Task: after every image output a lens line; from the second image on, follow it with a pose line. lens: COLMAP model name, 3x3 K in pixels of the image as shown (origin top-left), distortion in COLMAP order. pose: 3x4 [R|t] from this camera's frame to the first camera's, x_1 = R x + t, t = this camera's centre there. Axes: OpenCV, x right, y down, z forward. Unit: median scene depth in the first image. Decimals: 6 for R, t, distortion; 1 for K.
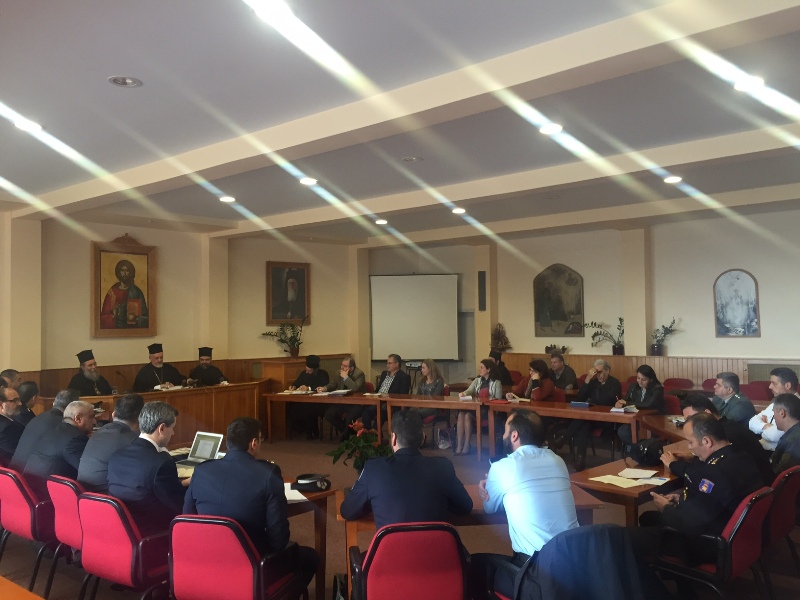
lens RADIAL K [[681.1, 0, 400.0], [0, 681.1, 300.0], [0, 0, 1]] dist [0.041313, -0.006263]
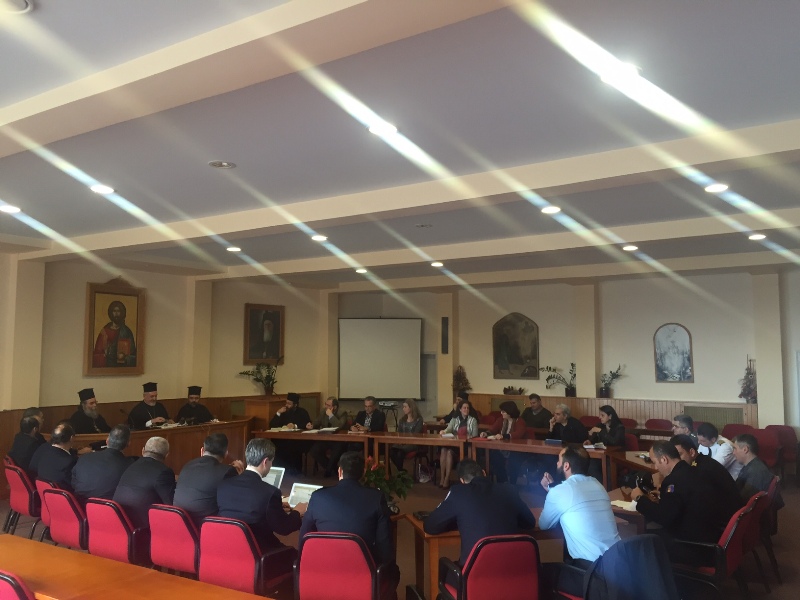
lens RADIAL K [[681.1, 0, 400.0], [0, 681.1, 300.0], [0, 0, 1]] dist [0.041313, -0.006263]
pose [[0.992142, 0.026259, 0.122329, -0.109543], [-0.019896, 0.998399, -0.052950, -0.013864], [-0.123523, 0.050100, 0.991076, -0.087097]]
